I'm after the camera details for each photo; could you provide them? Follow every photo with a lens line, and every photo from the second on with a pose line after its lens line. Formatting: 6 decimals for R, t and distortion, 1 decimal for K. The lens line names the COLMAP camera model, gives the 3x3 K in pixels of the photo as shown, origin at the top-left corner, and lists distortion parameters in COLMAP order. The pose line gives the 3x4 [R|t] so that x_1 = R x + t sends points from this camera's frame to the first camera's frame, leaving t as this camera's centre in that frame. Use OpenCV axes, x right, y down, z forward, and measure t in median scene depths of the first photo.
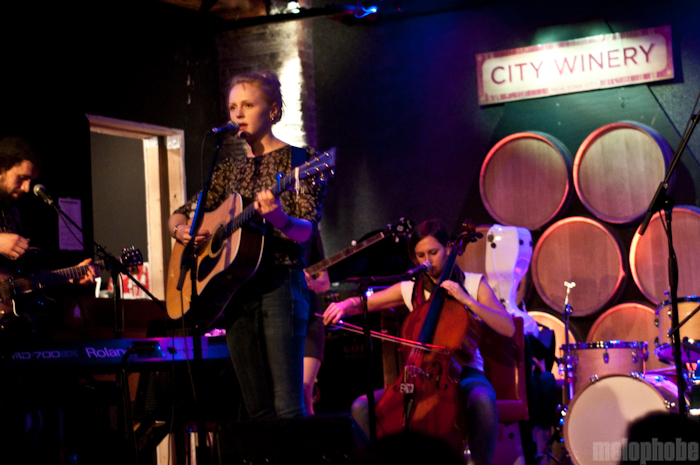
lens RADIAL K [[1744.3, 0, 350.0], [0, 1744.3, 232.5], [0, 0, 1]] dist [-0.097984, 0.300706]
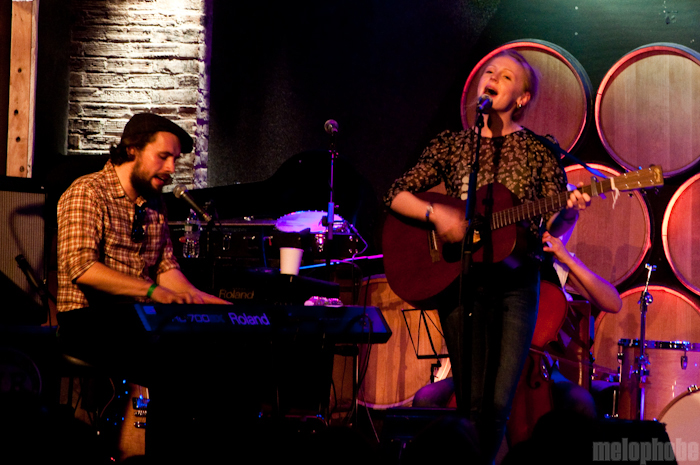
lens RADIAL K [[4085.0, 0, 350.0], [0, 4085.0, 232.5], [0, 0, 1]] dist [3.055815, -194.842289]
pose [[0.963299, 0.089700, 0.253001, -0.422918], [-0.105748, 0.993108, 0.050537, -0.058854], [-0.246724, -0.075437, 0.966145, -0.703841]]
